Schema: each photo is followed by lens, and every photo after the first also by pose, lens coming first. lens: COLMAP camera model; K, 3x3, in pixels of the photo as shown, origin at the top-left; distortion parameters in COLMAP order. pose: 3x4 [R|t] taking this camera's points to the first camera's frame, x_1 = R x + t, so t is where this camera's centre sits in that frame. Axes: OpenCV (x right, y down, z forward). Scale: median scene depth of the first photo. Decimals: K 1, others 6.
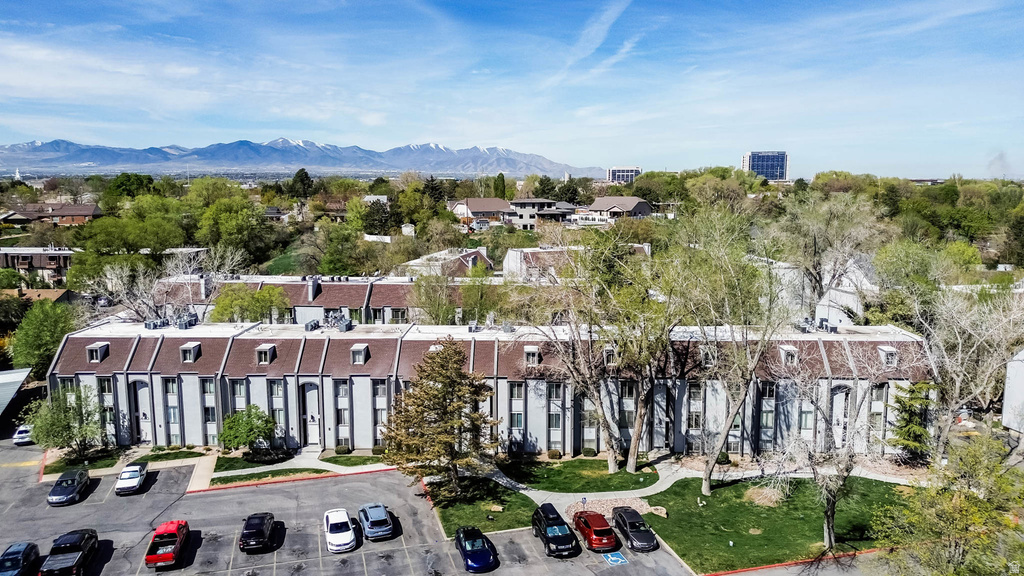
lens RADIAL K [[668.3, 0, 512.0], [0, 668.3, 288.0], [0, 0, 1]] dist [0.068440, -0.182441]
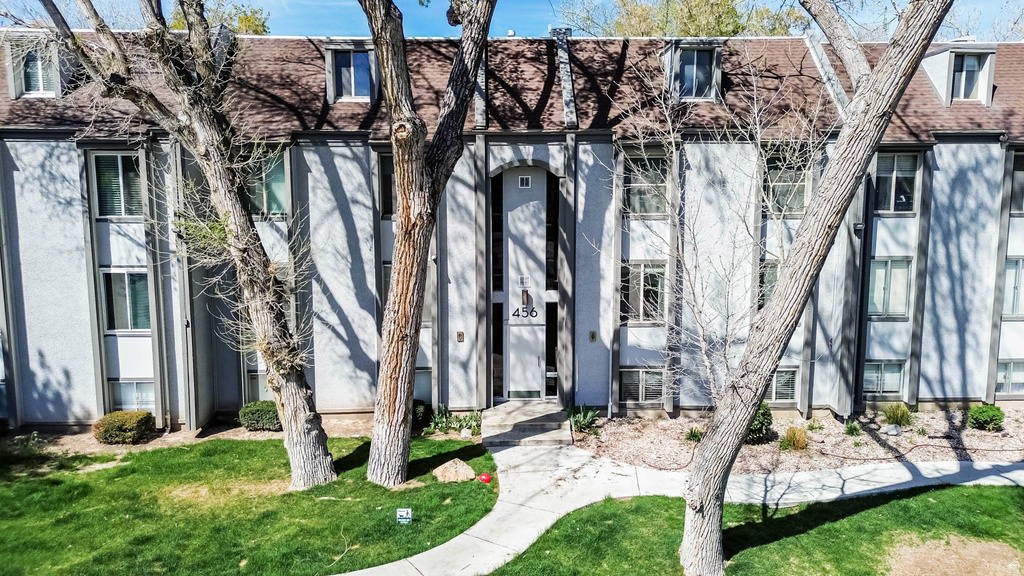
lens RADIAL K [[718.0, 0, 512.0], [0, 718.0, 288.0], [0, 0, 1]] dist [0.084205, -0.083245]
pose [[0.996696, -0.006765, 0.080942, 0.191061], [0.006806, 0.999977, -0.000226, 0.194215], [-0.080939, 0.000776, 0.996719, 0.700308]]
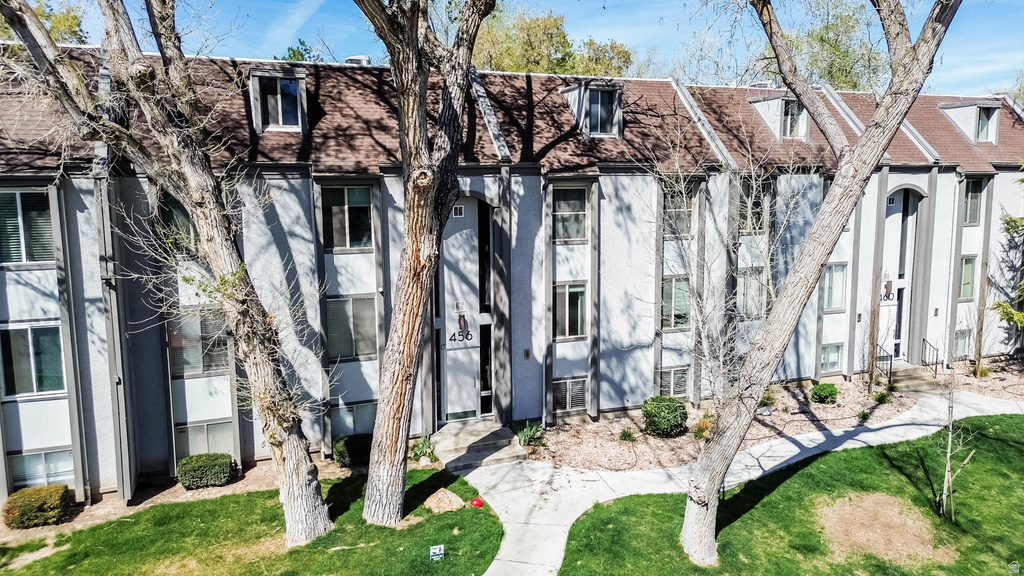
lens RADIAL K [[718.0, 0, 512.0], [0, 718.0, 288.0], [0, 0, 1]] dist [0.084205, -0.083245]
pose [[0.912334, -0.059147, 0.405151, 0.112862], [0.057514, 0.998213, 0.016214, 0.179136], [-0.405386, 0.008509, 0.914106, 0.705632]]
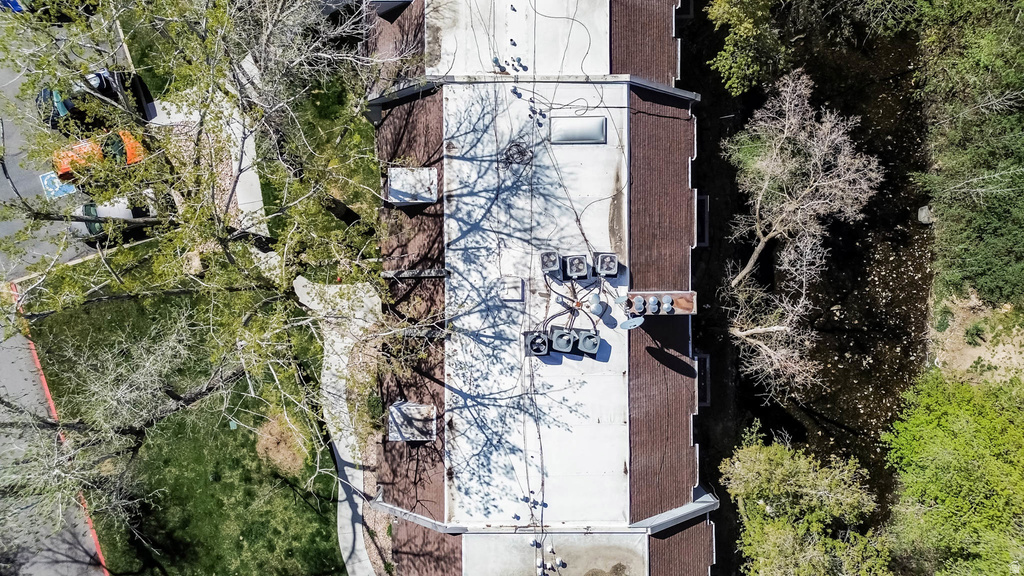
lens RADIAL K [[718.0, 0, 512.0], [0, 718.0, 288.0], [0, 0, 1]] dist [0.084205, -0.083245]
pose [[0.054978, 0.998472, 0.005546, 0.213134], [-0.118109, 0.000988, 0.993000, -0.352492], [0.991478, -0.055248, 0.117982, 1.020973]]
